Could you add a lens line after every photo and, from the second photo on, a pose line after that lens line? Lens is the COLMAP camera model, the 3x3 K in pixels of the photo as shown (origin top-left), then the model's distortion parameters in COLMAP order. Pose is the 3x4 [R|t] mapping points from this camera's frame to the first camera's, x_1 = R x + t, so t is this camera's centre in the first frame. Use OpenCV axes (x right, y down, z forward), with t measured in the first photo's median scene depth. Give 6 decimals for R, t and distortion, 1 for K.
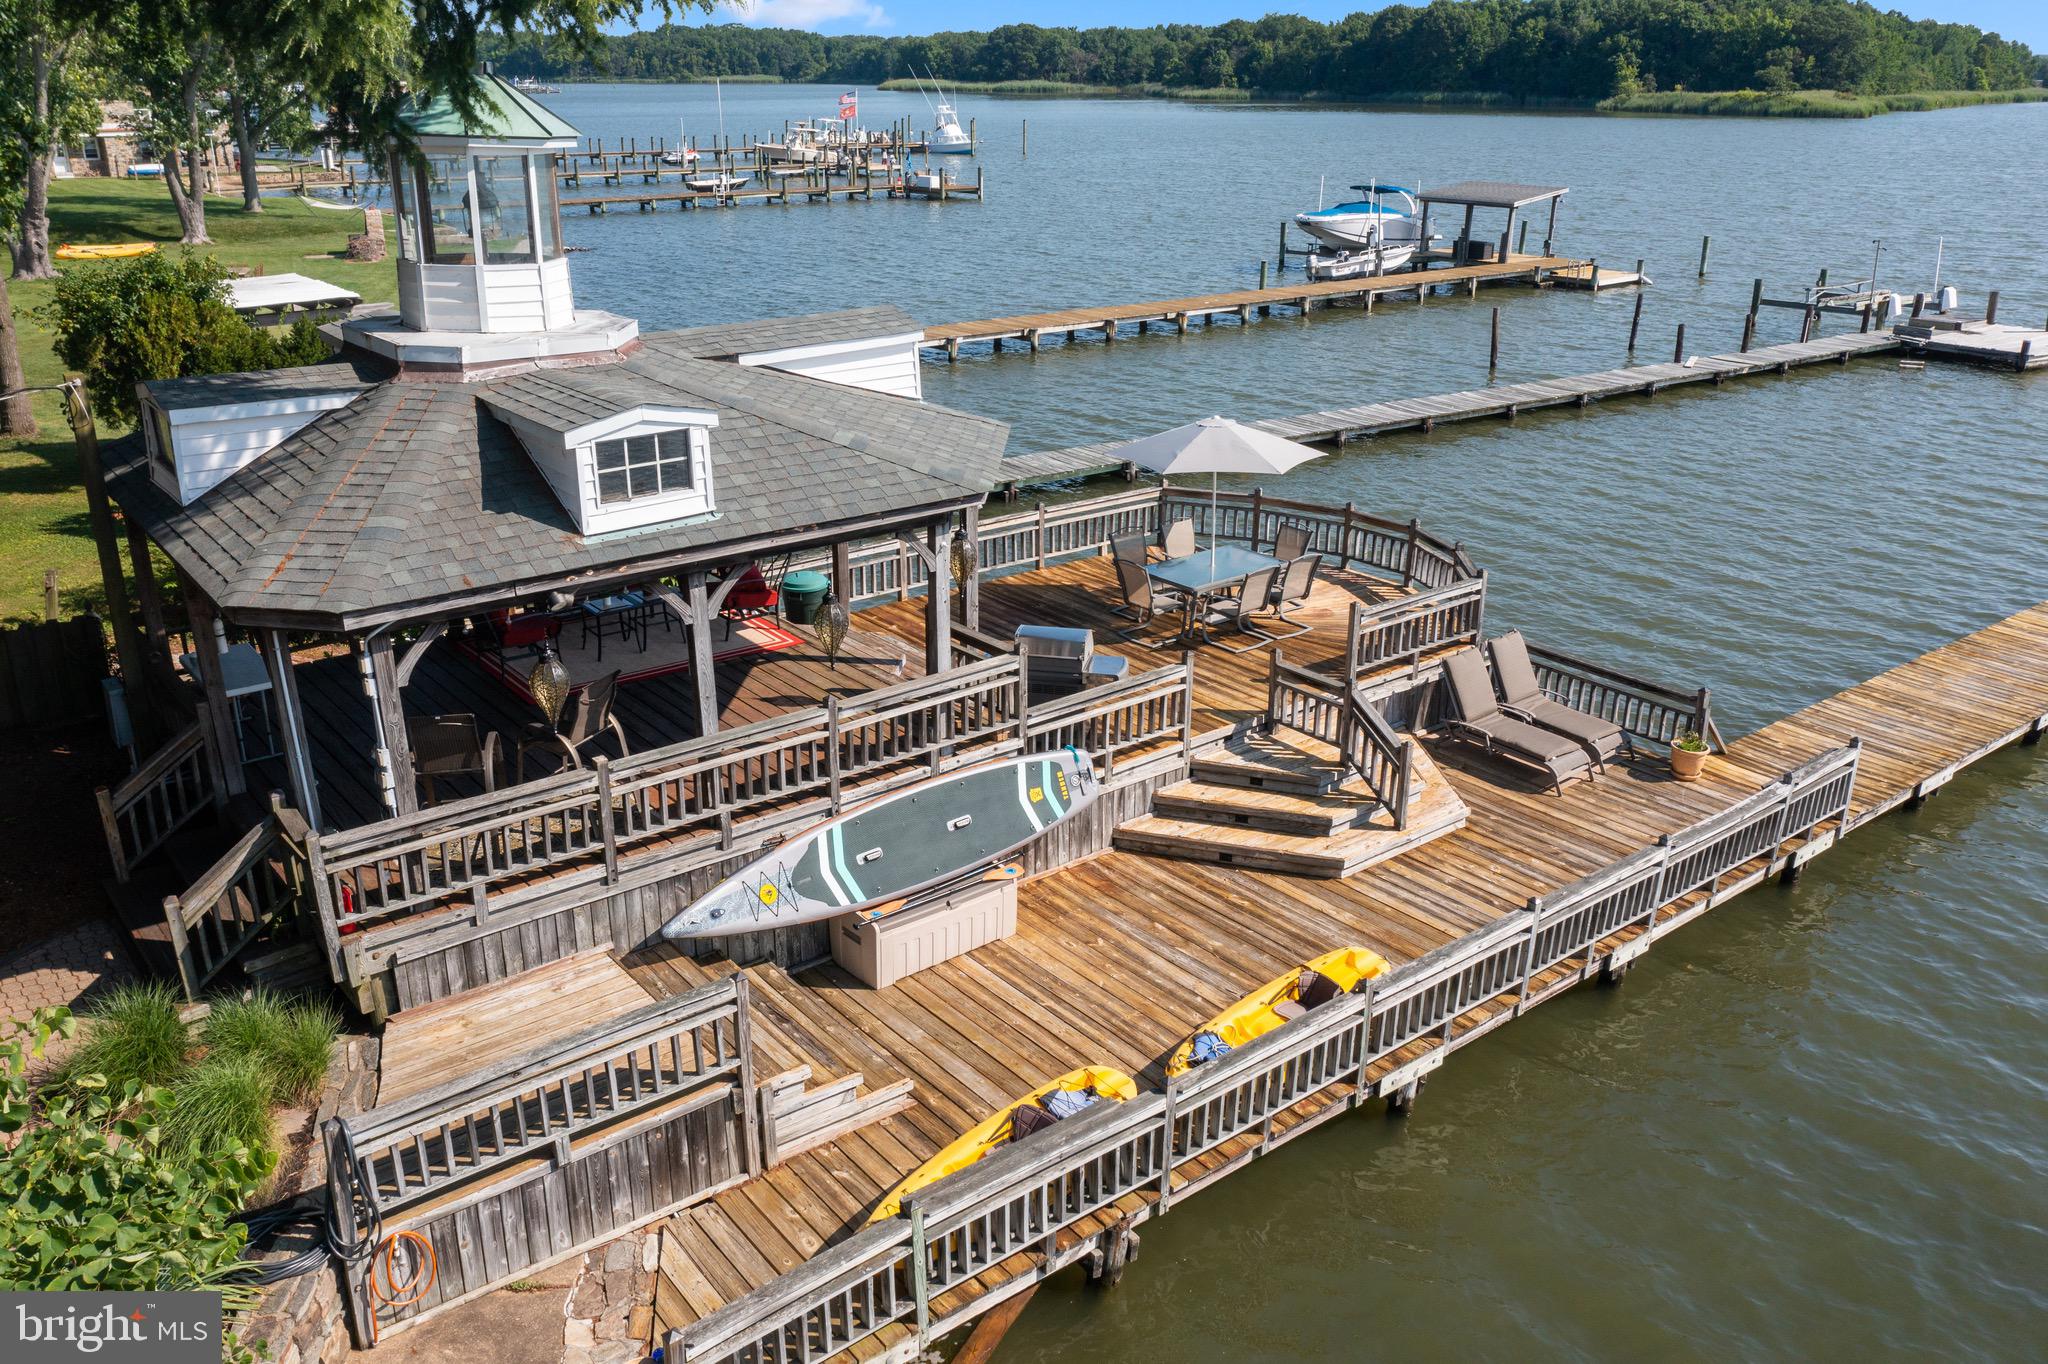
lens RADIAL K [[1620.2, 0, 1026.6], [0, 1620.2, 679.6], [0, 0, 1]] dist [-0.012200, 0.004528]
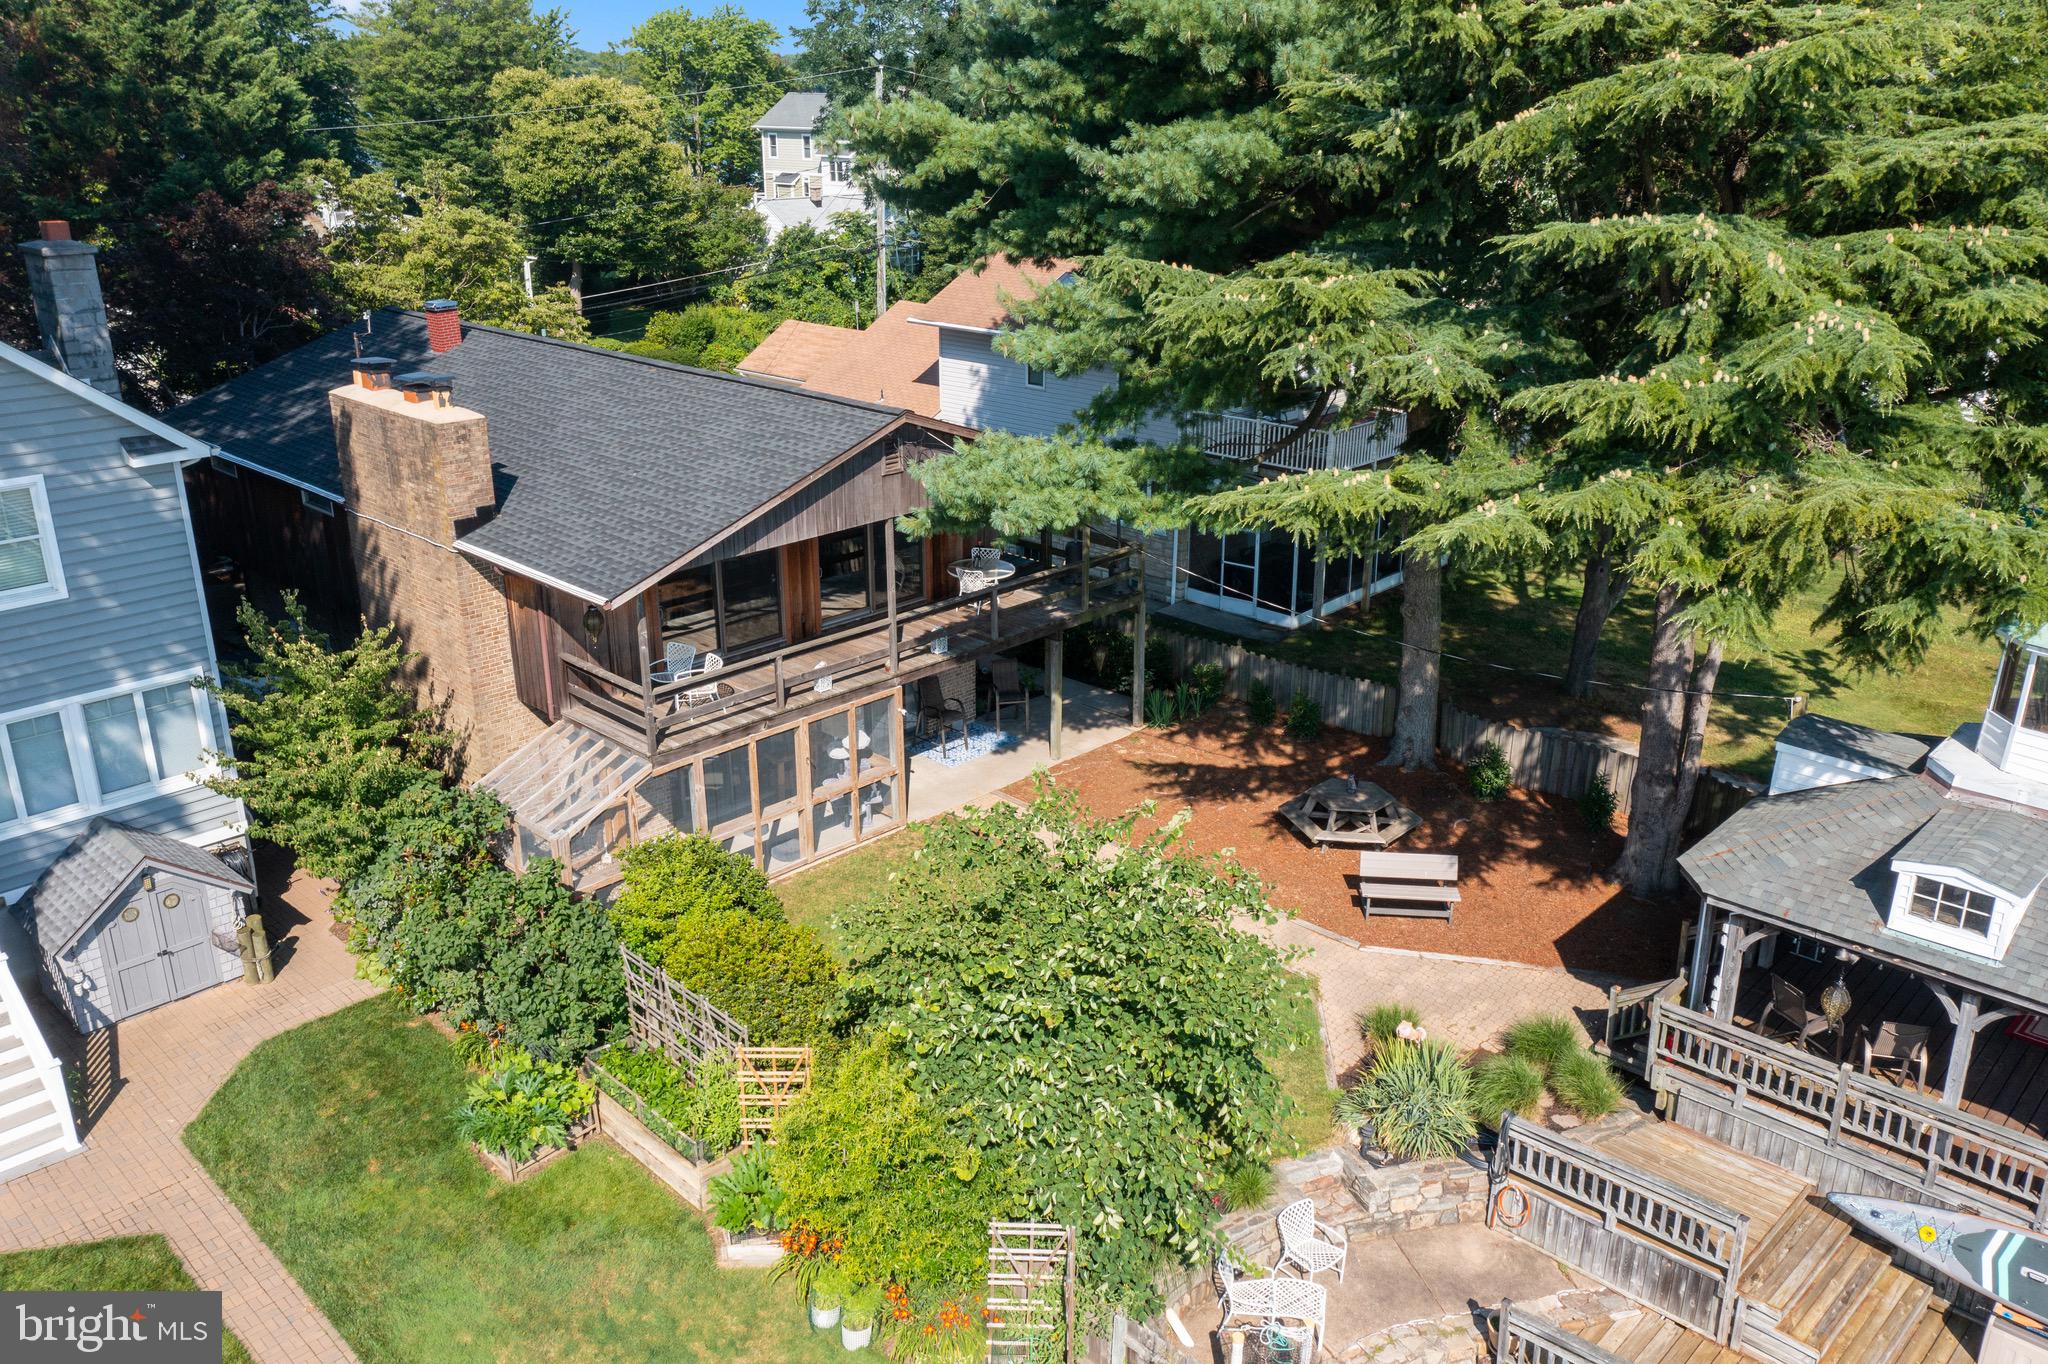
lens RADIAL K [[1620.1, 0, 1024.0], [0, 1620.1, 682.0], [0, 0, 1]] dist [-0.005877, 0.000487]
pose [[0.143185, 0.342961, -0.928373, 0.650276], [-0.352283, 0.894263, 0.276027, -0.302274], [0.924876, 0.287527, 0.248864, -0.105641]]
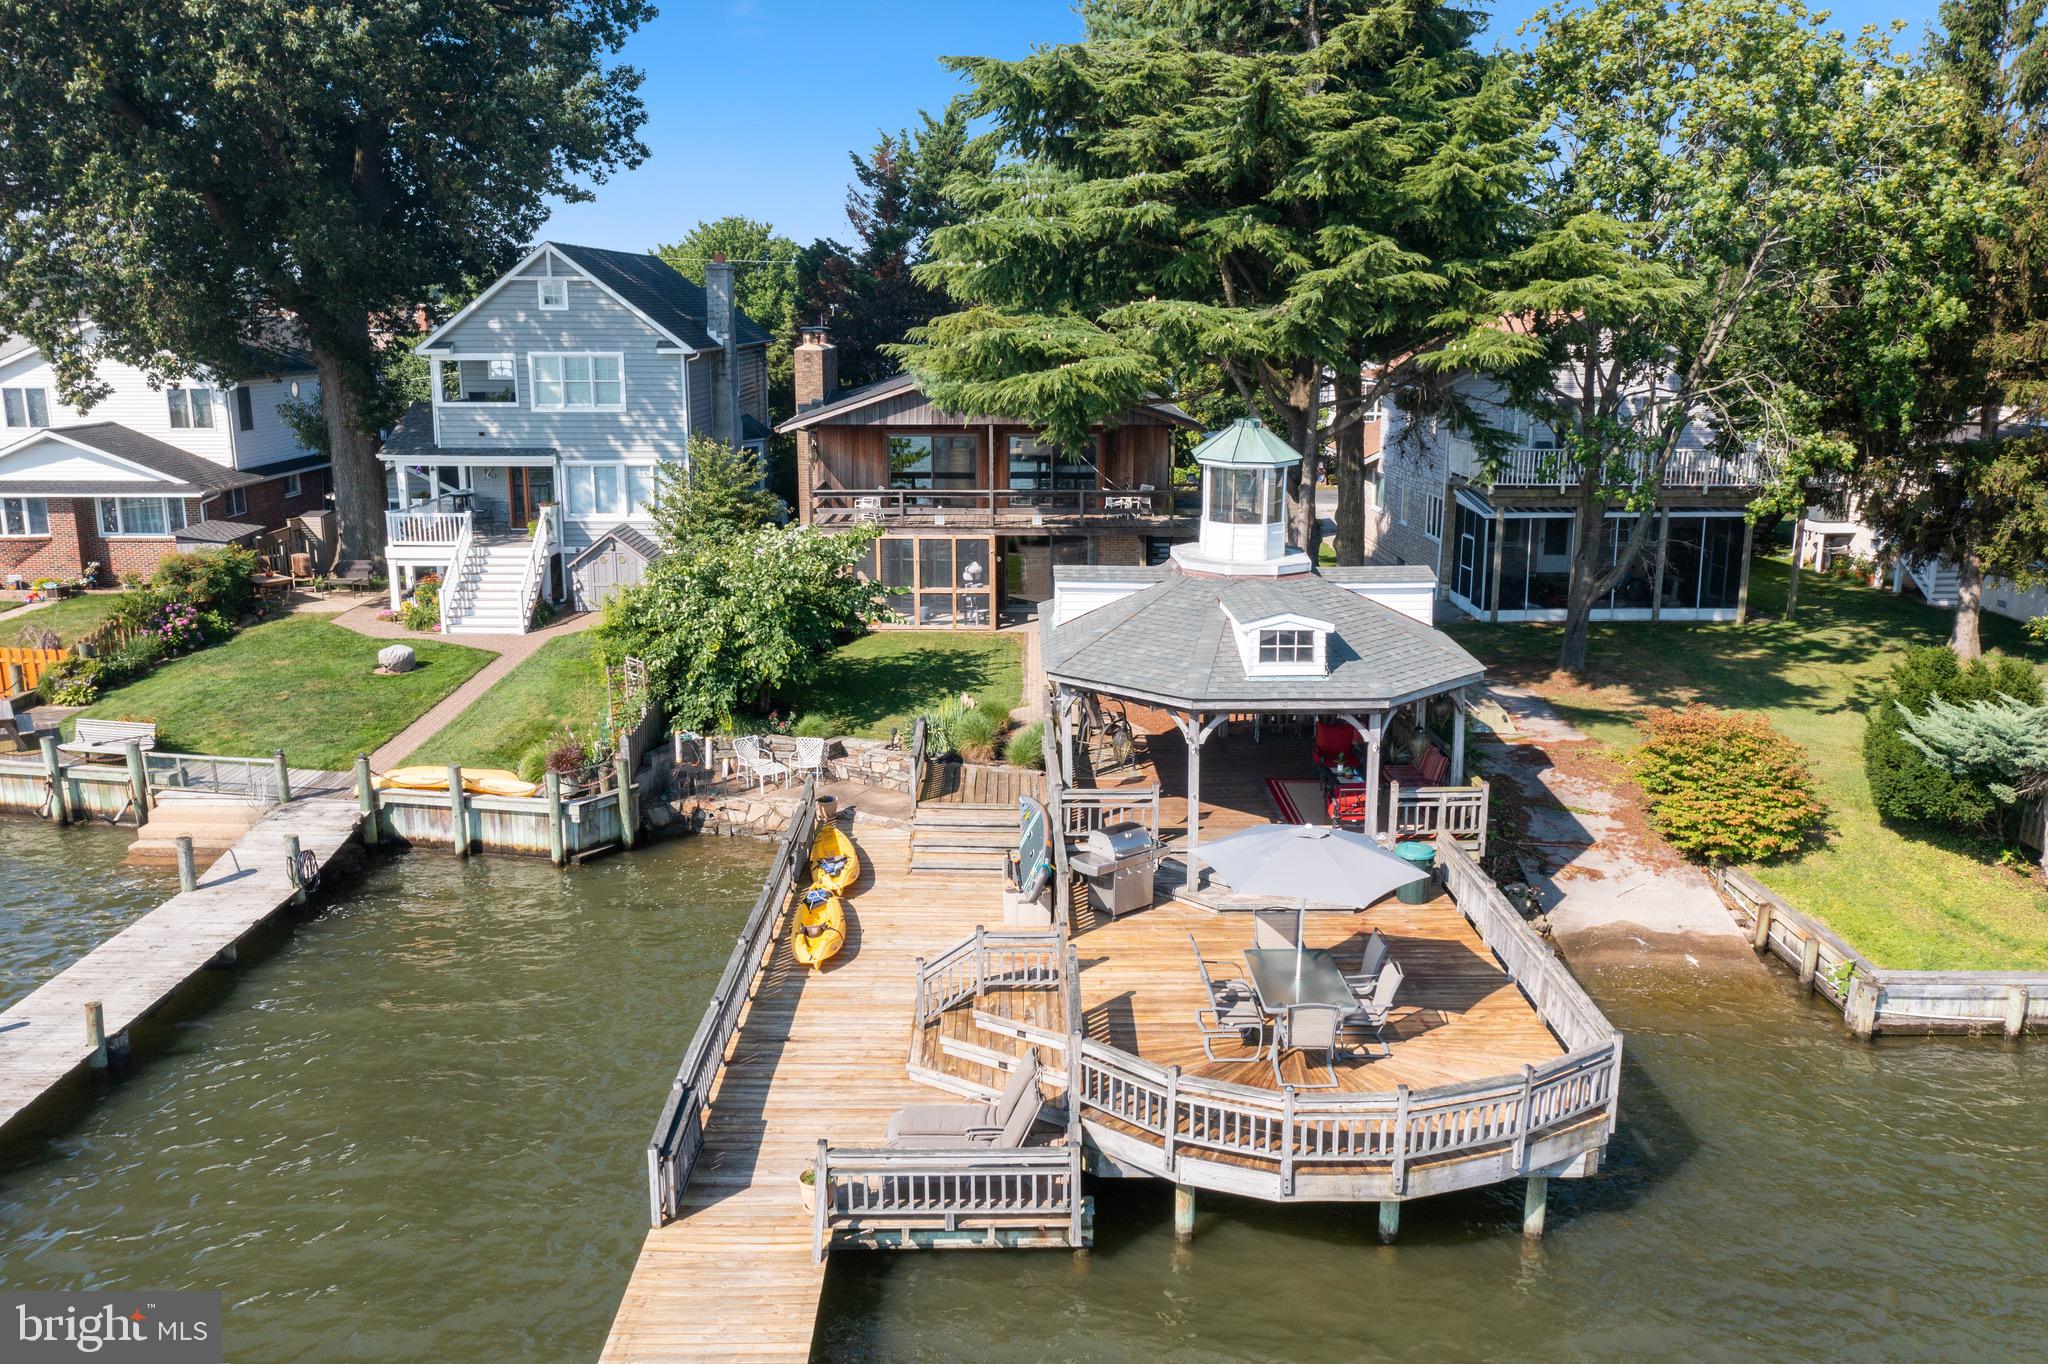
lens RADIAL K [[1607.1, 0, 1025.7], [0, 1607.1, 676.4], [0, 0, 1]] dist [-0.001561, -0.005783]
pose [[-0.609891, 0.173482, -0.773264, 1.098469], [-0.285632, 0.862043, 0.418684, -0.690111], [0.739221, 0.476220, -0.476200, 1.521567]]
